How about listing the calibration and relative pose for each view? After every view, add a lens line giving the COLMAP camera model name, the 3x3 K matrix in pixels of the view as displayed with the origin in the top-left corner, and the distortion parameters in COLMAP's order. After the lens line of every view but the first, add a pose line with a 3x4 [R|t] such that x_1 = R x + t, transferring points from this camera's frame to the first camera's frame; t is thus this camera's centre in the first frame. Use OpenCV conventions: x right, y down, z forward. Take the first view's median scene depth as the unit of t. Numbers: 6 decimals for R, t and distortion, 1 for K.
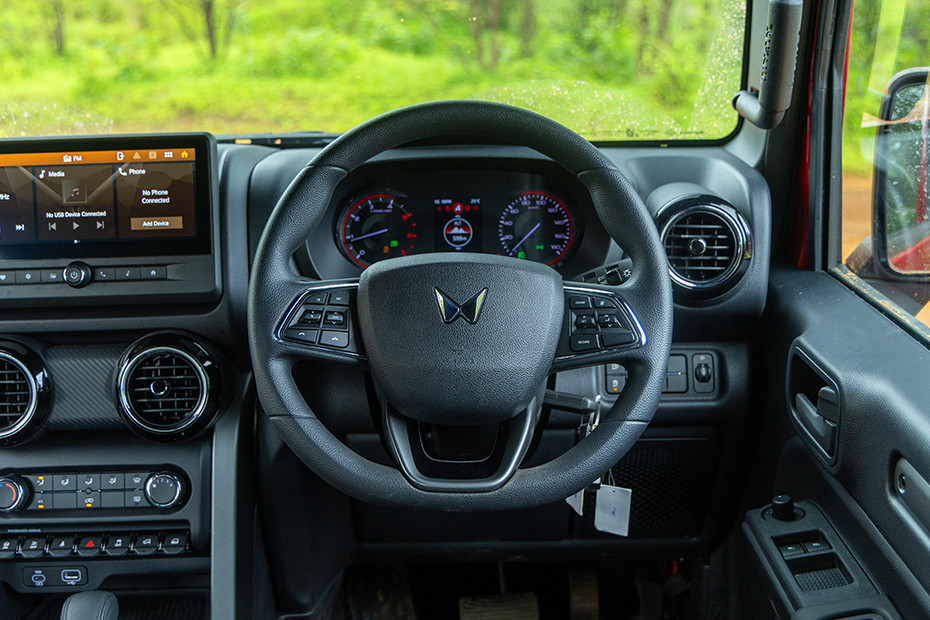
lens RADIAL K [[1207.6, 0, 465.0], [0, 1207.6, 310.0], [0, 0, 1]] dist [-0.002343, -0.001473]
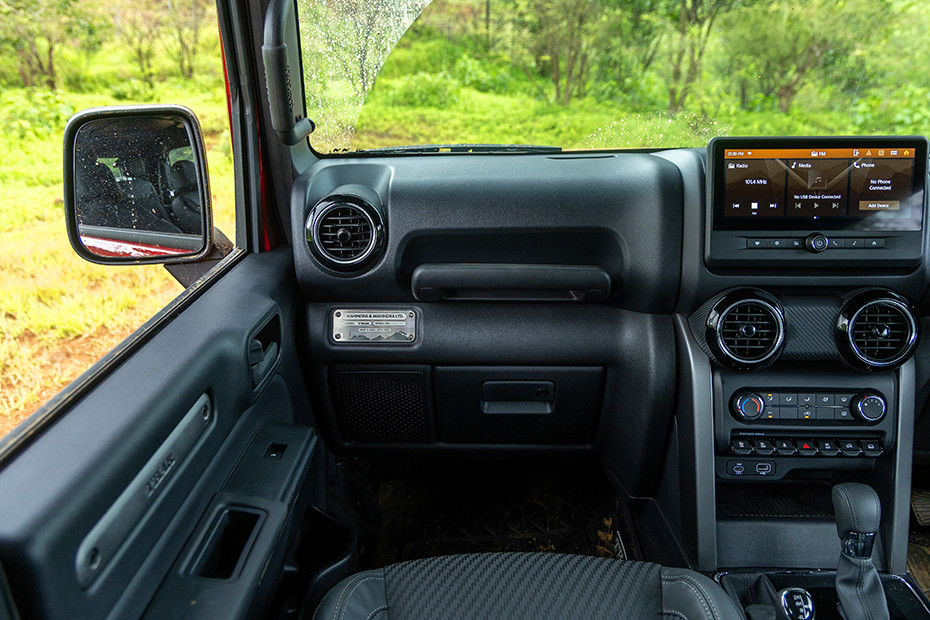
lens RADIAL K [[836.3, 0, 465.0], [0, 836.3, 310.0], [0, 0, 1]] dist [0.023276, 0.003632]
pose [[0.999277, 0.031598, -0.021156, -0.671972], [-0.030647, 0.998567, 0.043871, 0.014985], [0.022512, -0.043191, 0.998813, 0.072673]]
